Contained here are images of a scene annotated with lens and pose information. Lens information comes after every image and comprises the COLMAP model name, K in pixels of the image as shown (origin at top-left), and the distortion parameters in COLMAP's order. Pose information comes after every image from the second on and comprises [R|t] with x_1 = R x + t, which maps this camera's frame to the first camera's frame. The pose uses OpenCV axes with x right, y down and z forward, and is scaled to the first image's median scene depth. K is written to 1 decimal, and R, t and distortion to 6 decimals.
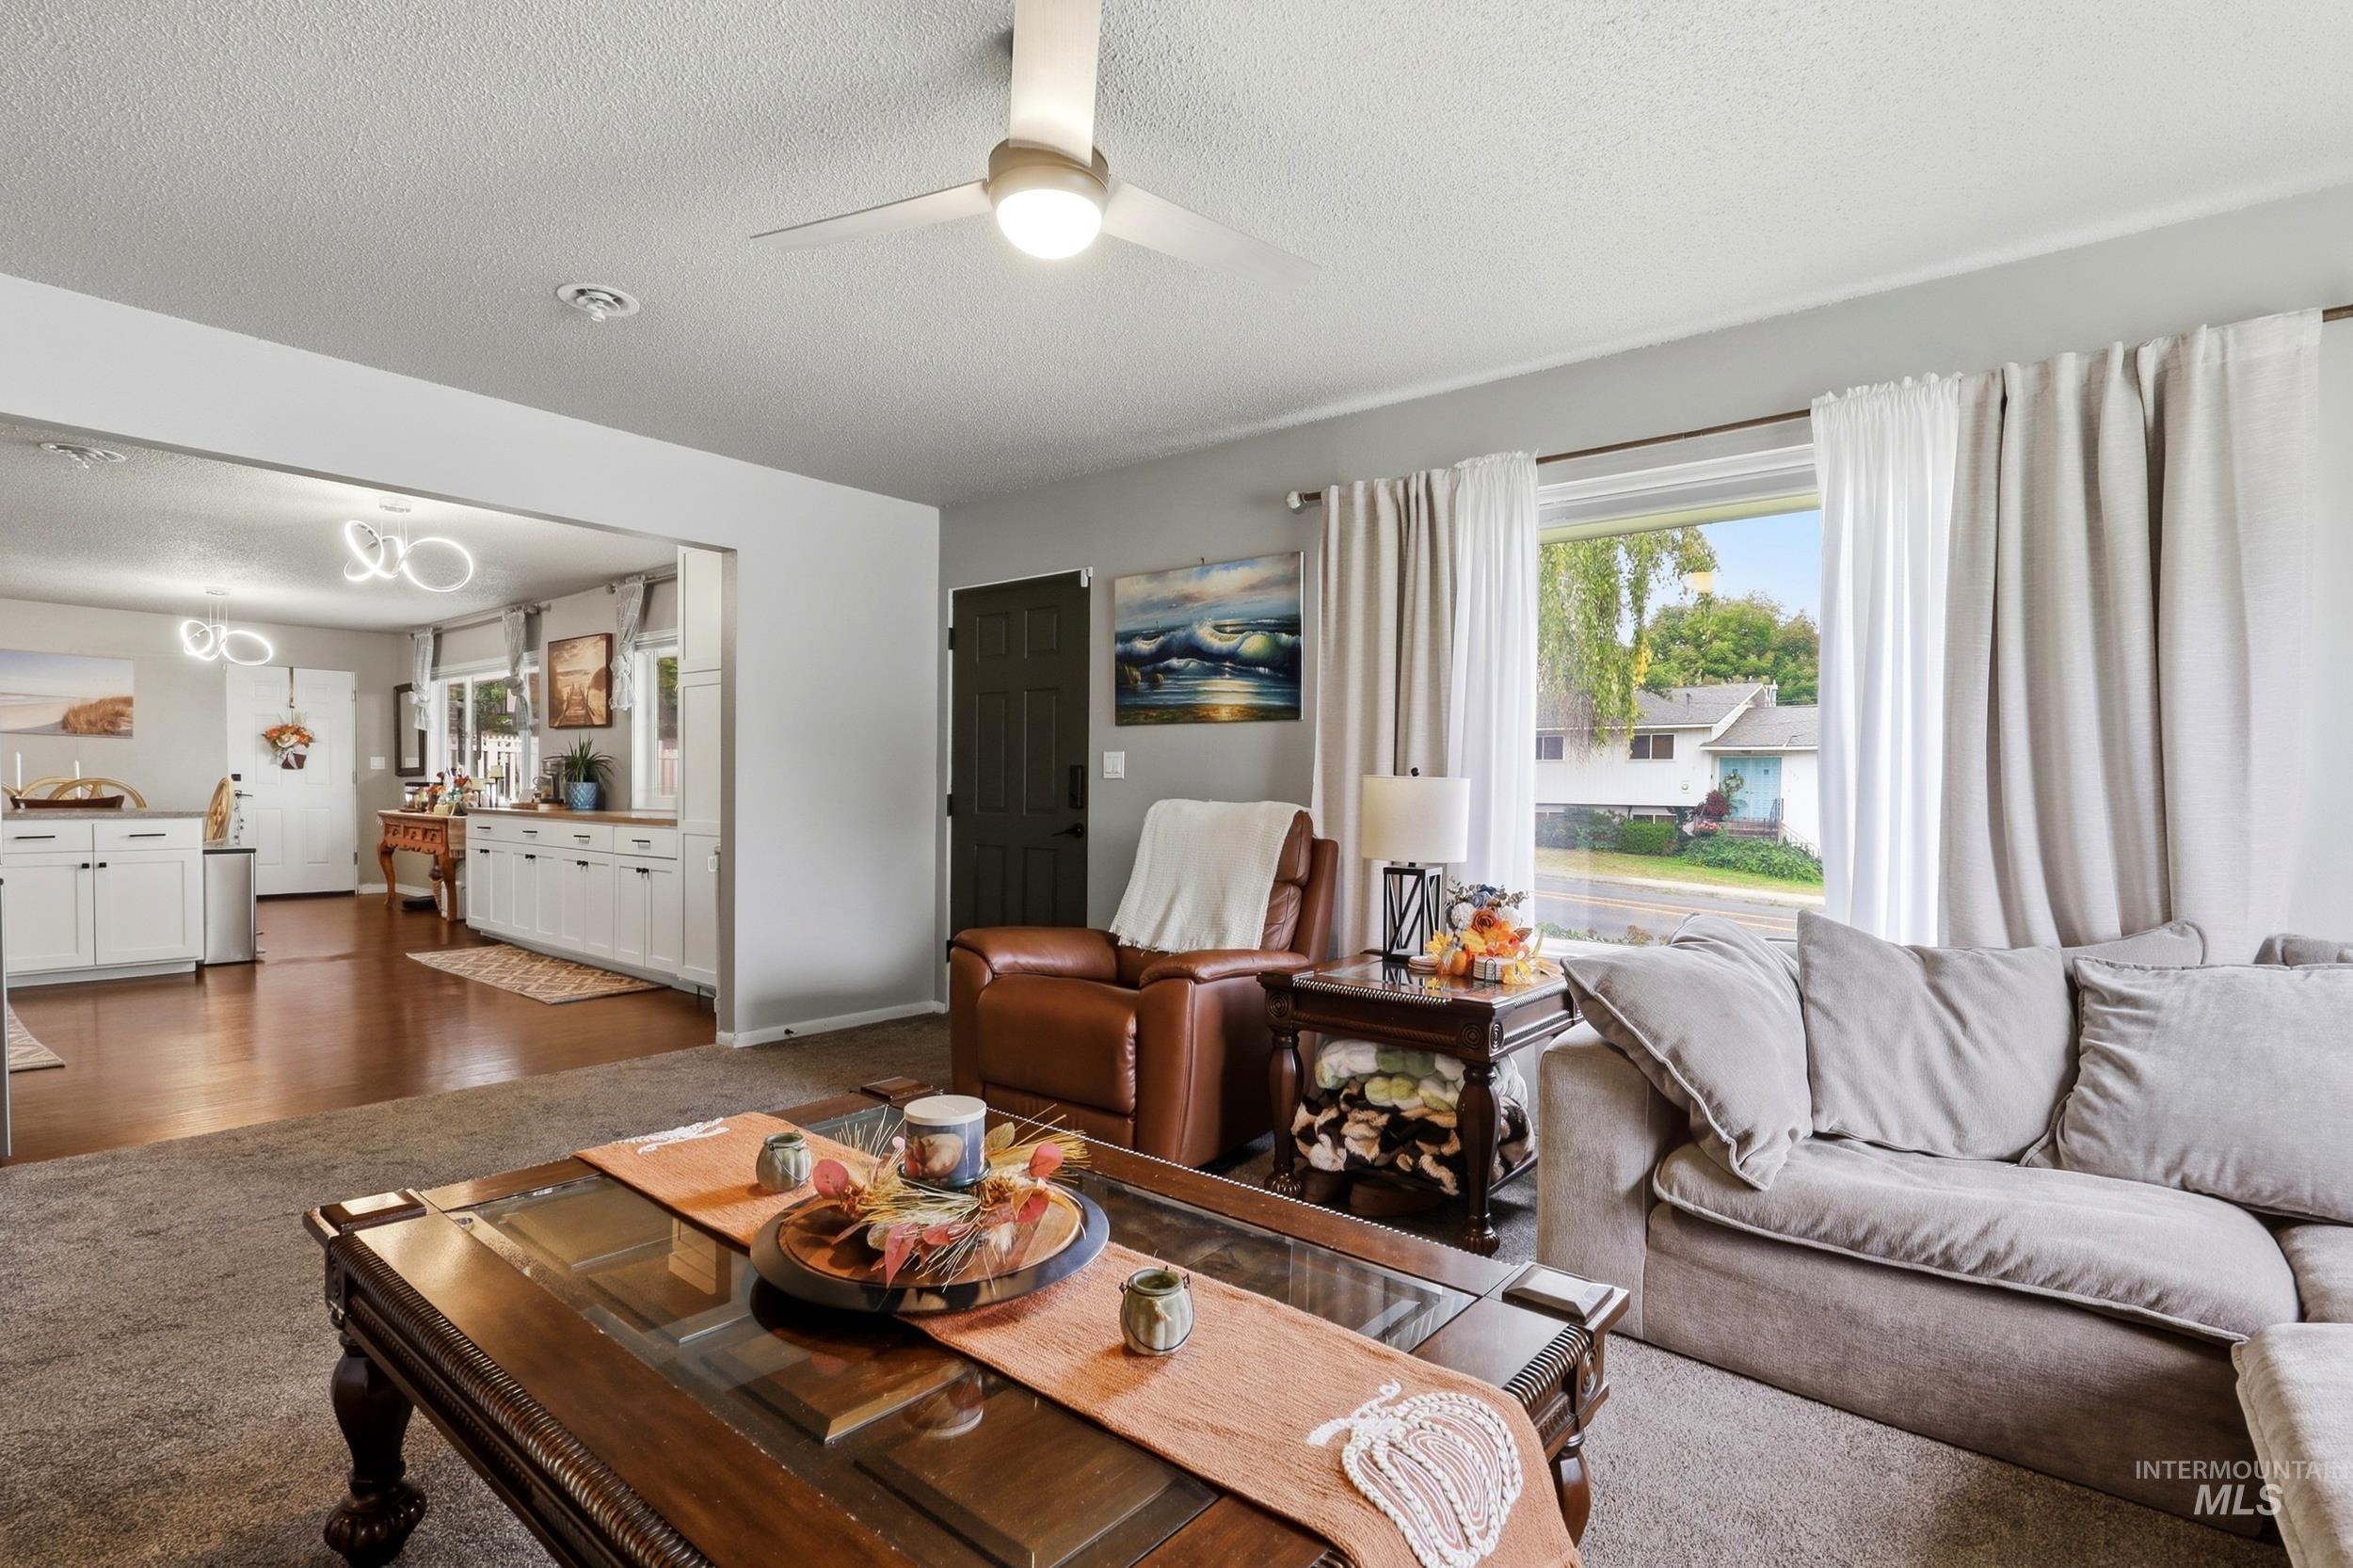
lens RADIAL K [[1126.3, 0, 1173.2], [0, 1126.3, 818.1], [0, 0, 1]] dist [-0.000227, 0.000129]
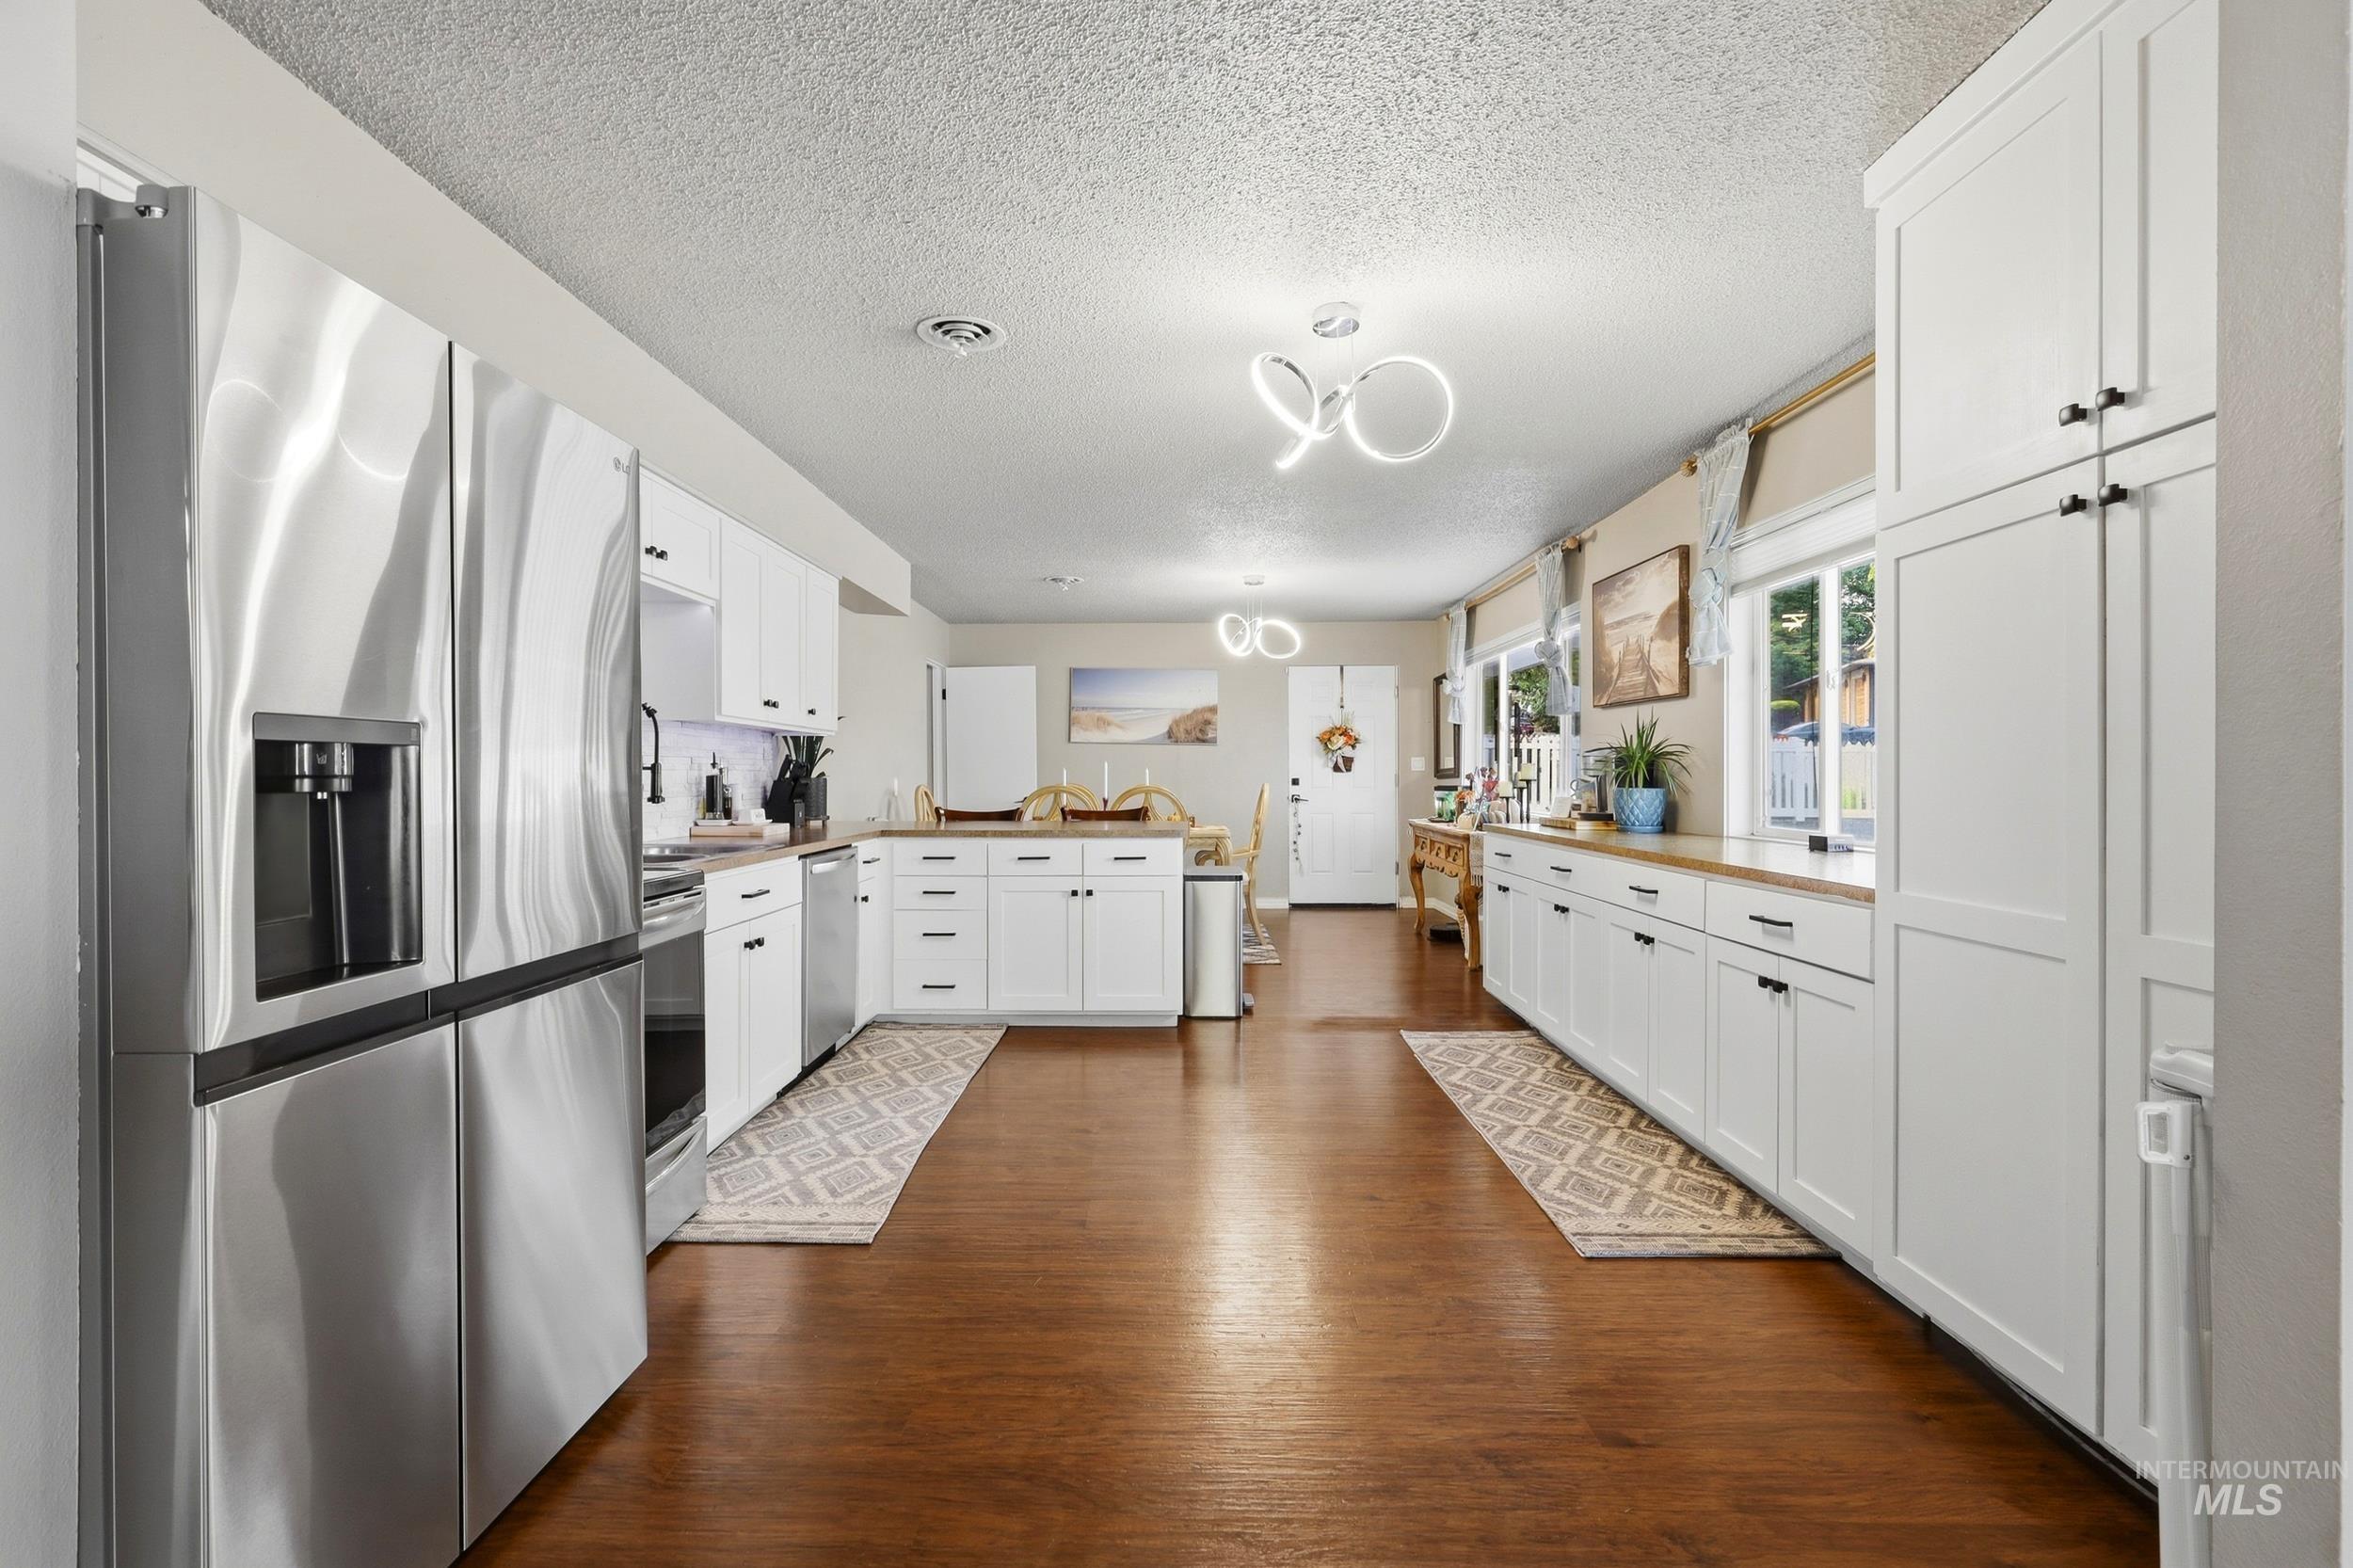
lens RADIAL K [[1055.6, 0, 1173.3], [0, 1055.6, 779.8], [0, 0, 1]] dist [0.000210, 0.000058]
pose [[0.627460, -0.009801, -0.778587, -0.237058], [-0.012600, 0.999662, -0.022739, -0.020148], [0.778547, 0.024078, 0.627125, 0.440543]]
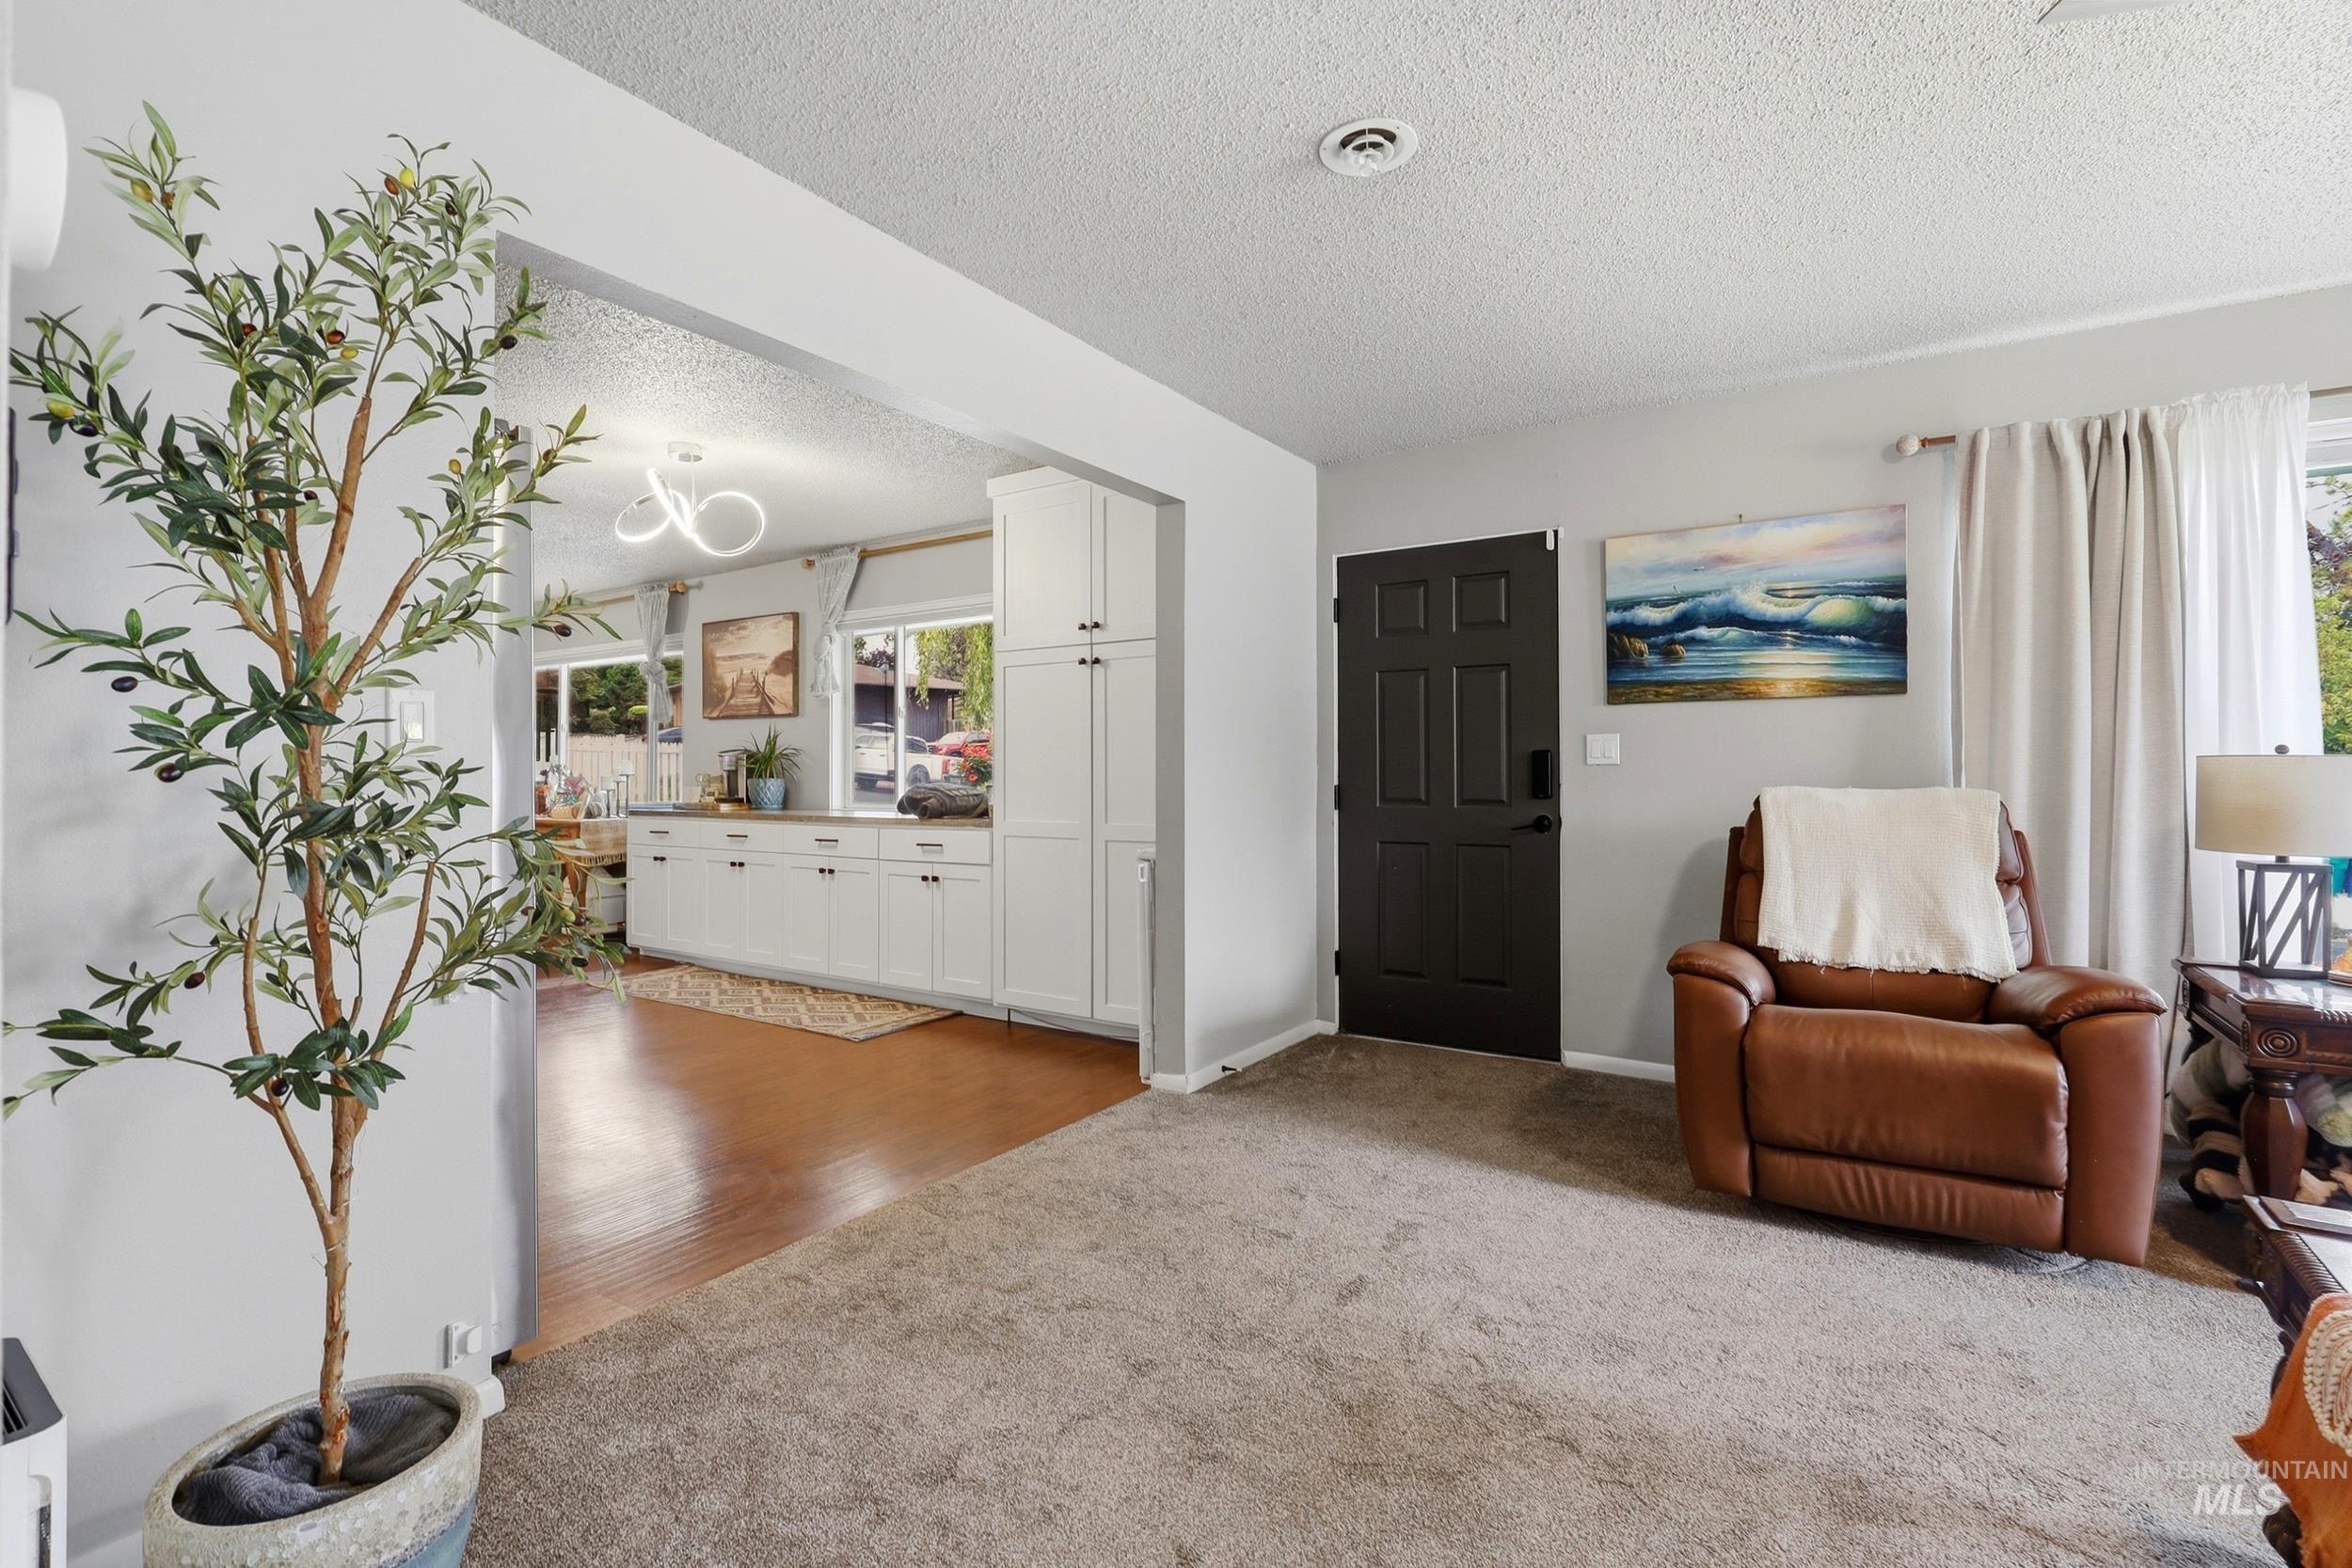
lens RADIAL K [[1055.0, 0, 1172.8], [0, 1055.0, 779.8], [0, 0, 1]] dist [0.000210, 0.000058]
pose [[0.993275, -0.015248, 0.114773, -0.311558], [0.017866, 0.999602, -0.021817, -0.007143], [-0.114395, 0.023721, 0.993152, 0.139442]]
